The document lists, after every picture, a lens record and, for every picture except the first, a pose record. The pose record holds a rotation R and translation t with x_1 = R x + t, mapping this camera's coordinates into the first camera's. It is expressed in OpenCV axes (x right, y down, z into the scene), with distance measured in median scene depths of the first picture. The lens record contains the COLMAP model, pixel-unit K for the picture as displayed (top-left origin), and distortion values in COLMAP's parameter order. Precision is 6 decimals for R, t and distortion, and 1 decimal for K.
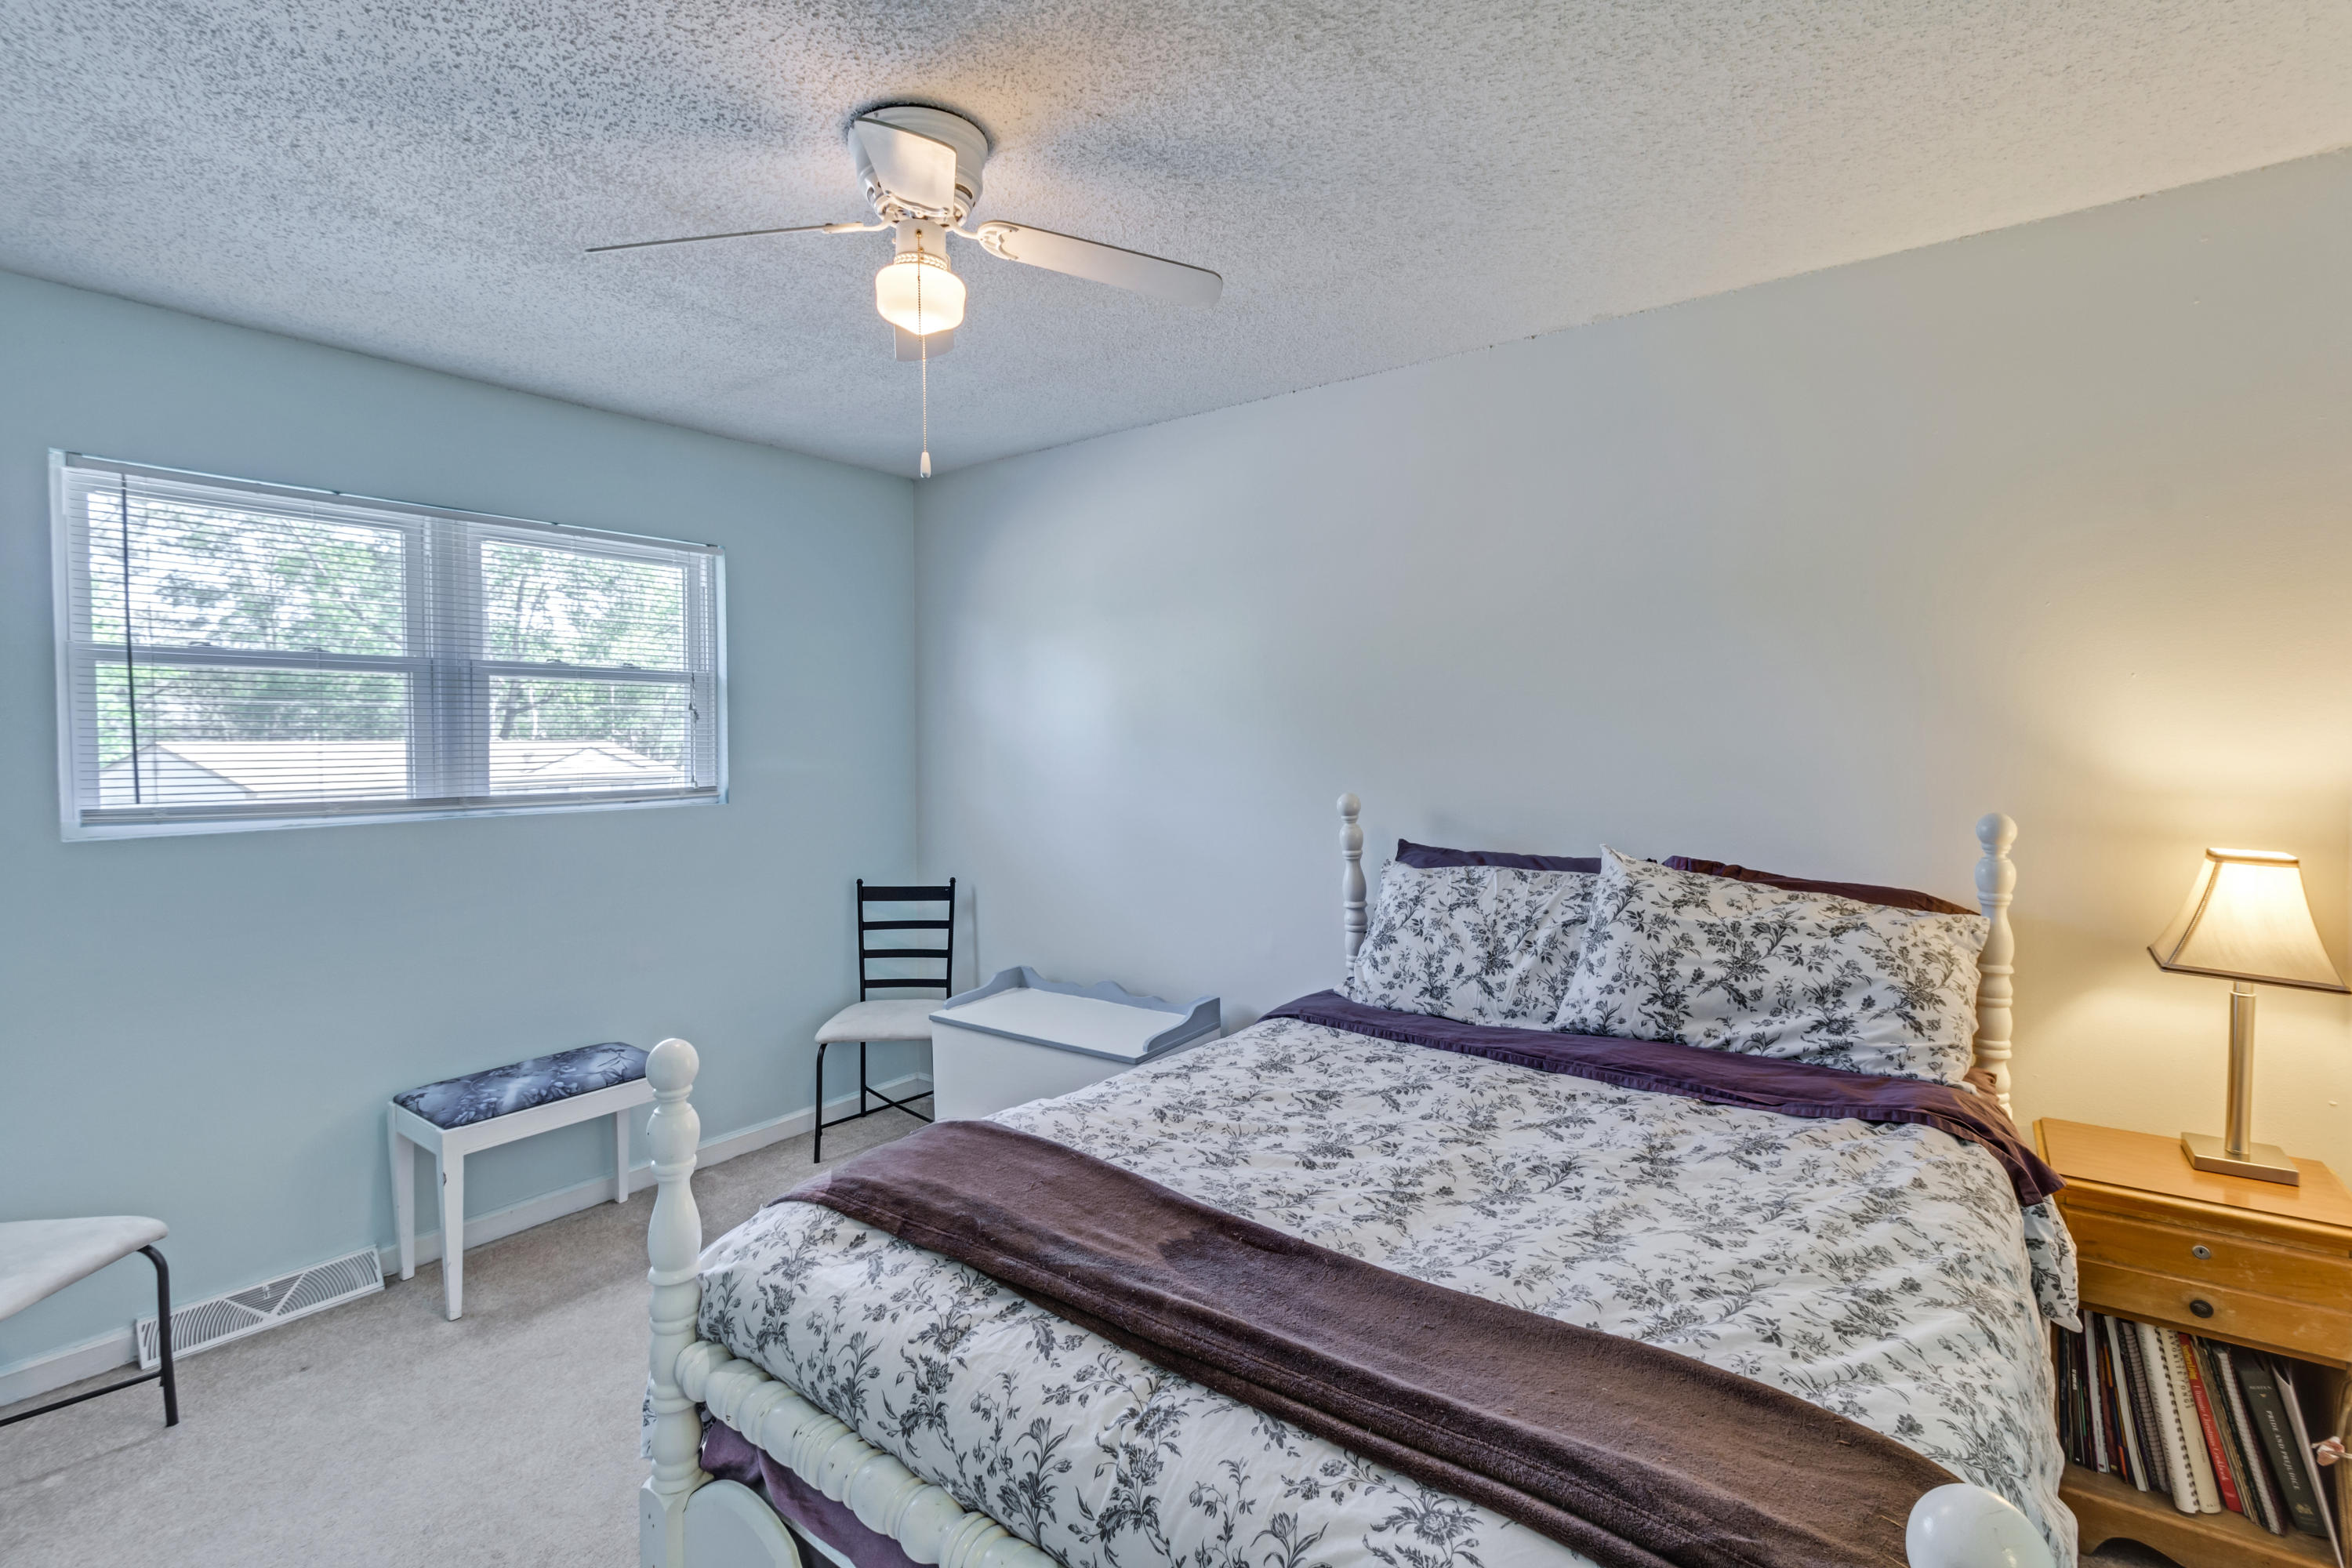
lens RADIAL K [[1064.1, 0, 1193.3], [0, 1064.1, 770.1], [0, 0, 1]] dist [0.005496, 0.000704]
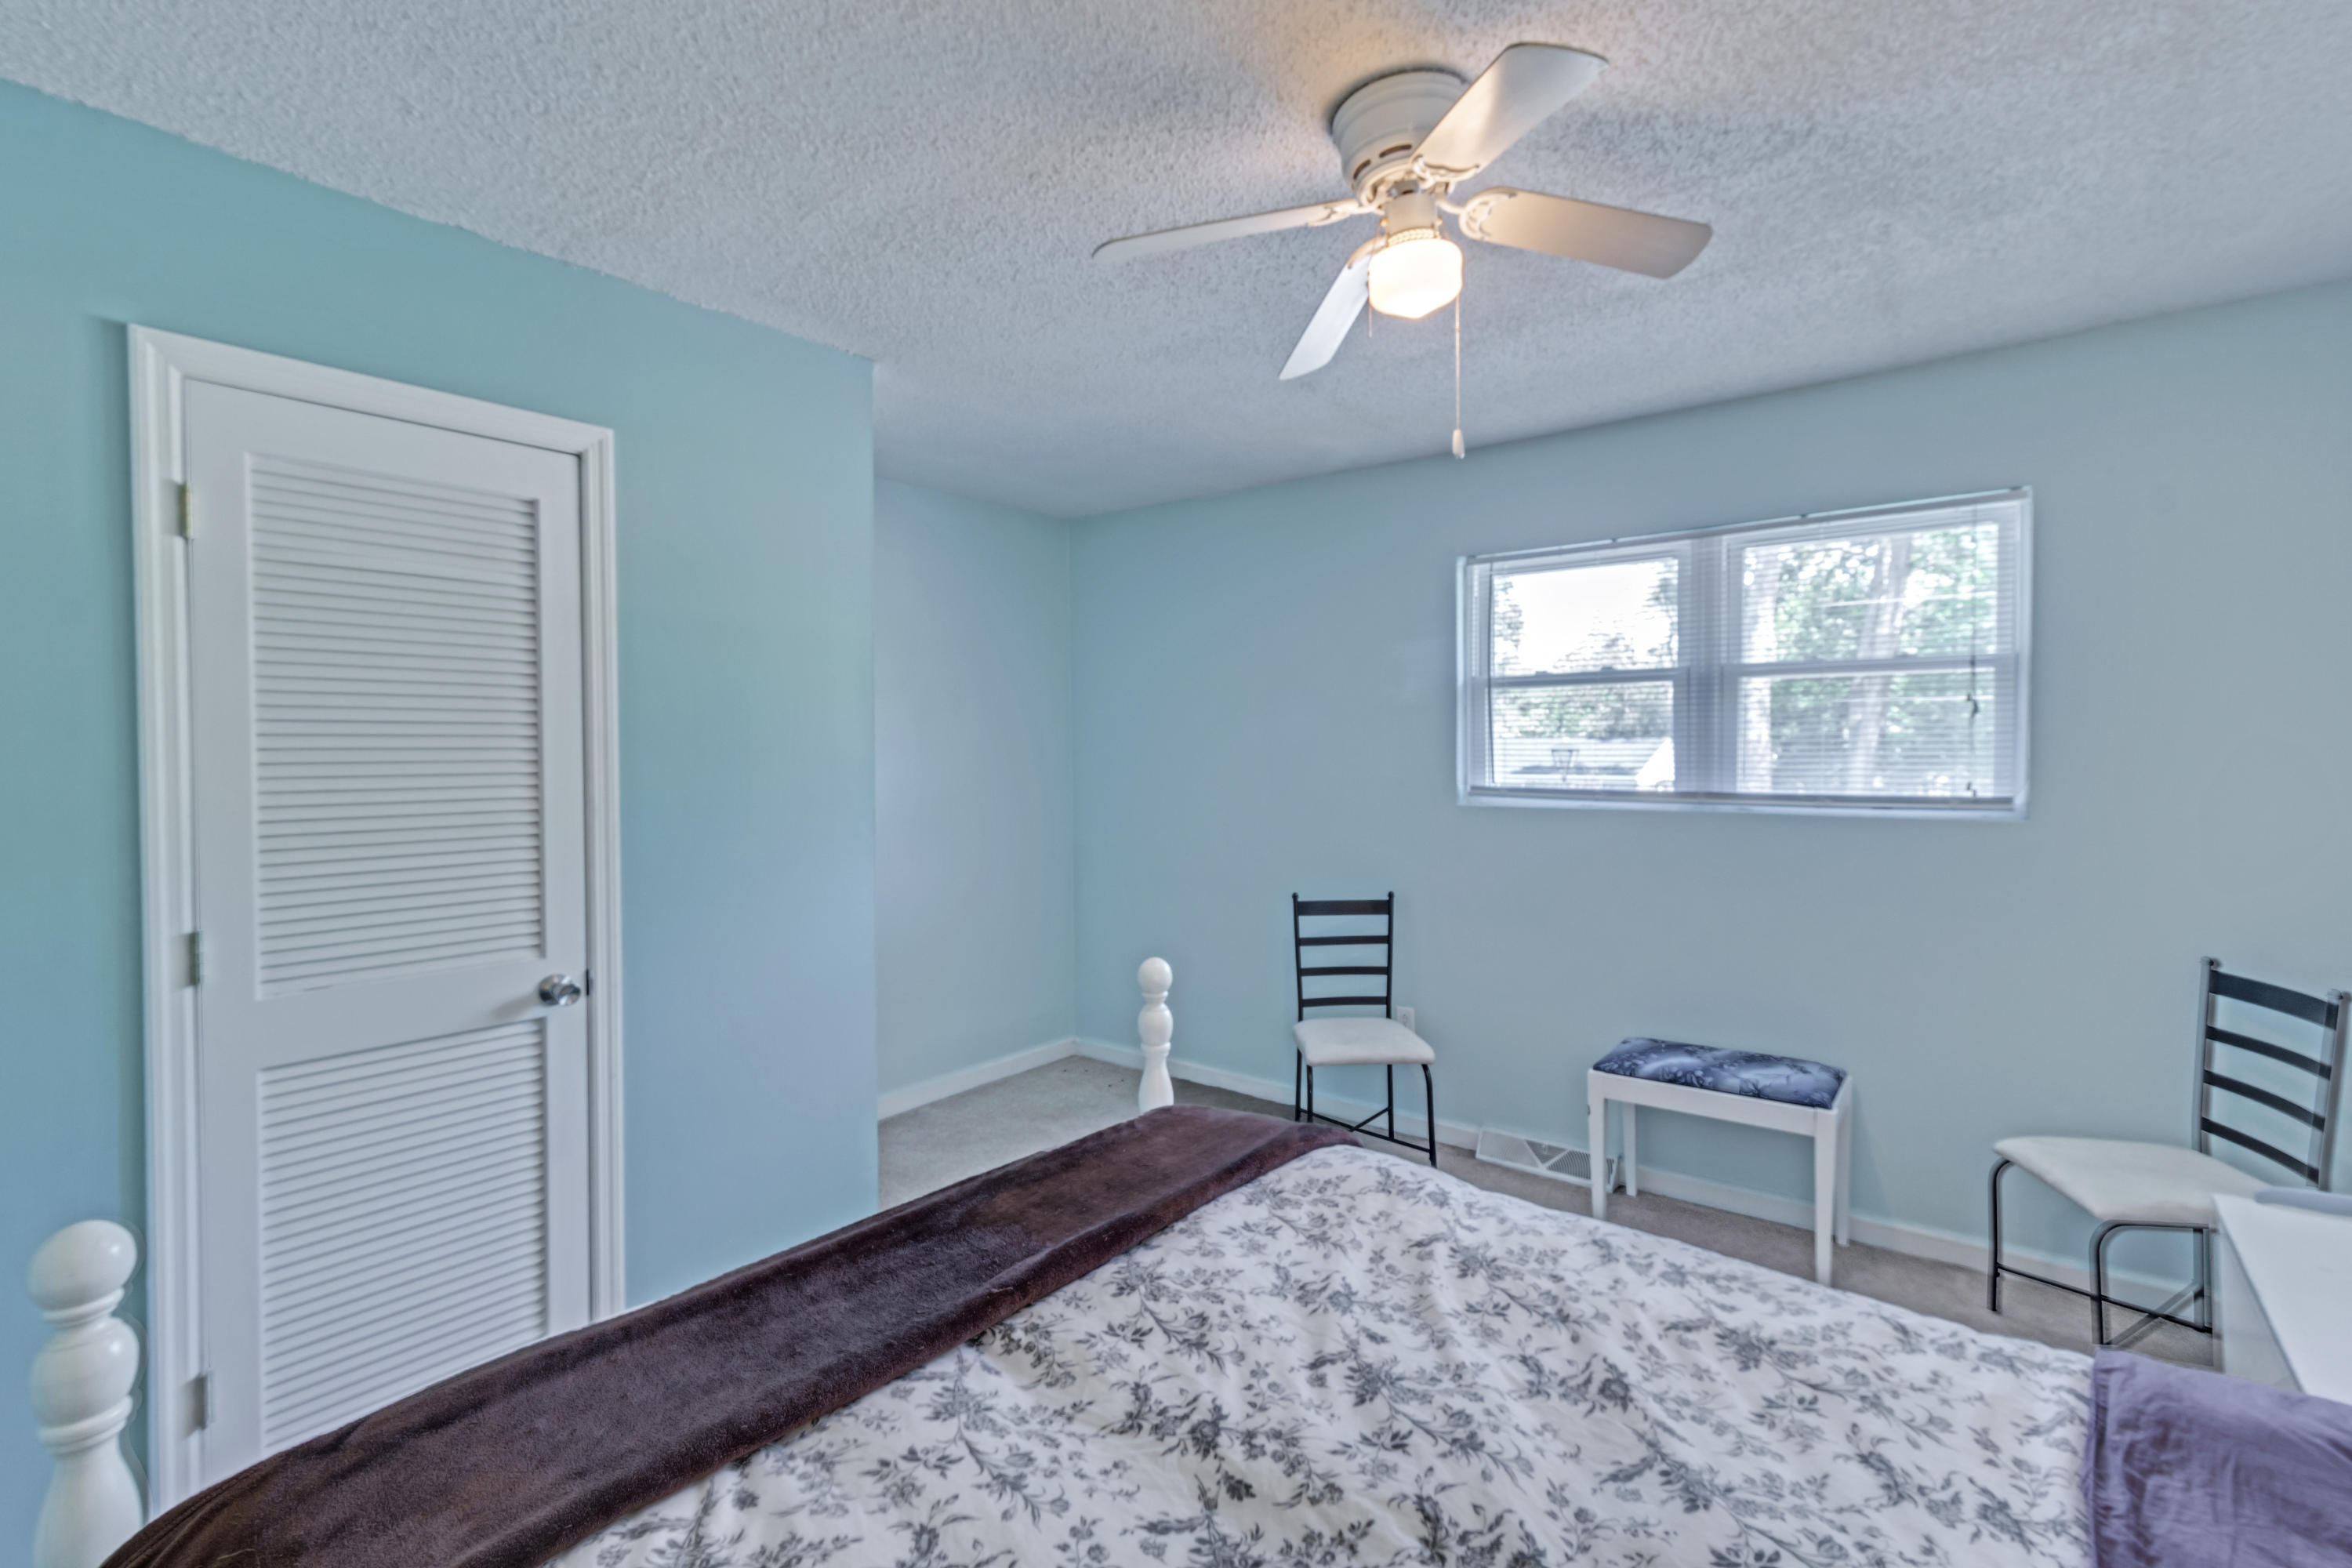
lens RADIAL K [[1064.1, 0, 1173.5], [0, 1064.1, 773.5], [0, 0, 1]] dist [0.005496, 0.000704]
pose [[-0.019550, 0.032560, -0.999279, 0.512798], [-0.023951, 0.999167, 0.033025, -0.020566], [0.999522, 0.024579, -0.018754, 0.591464]]
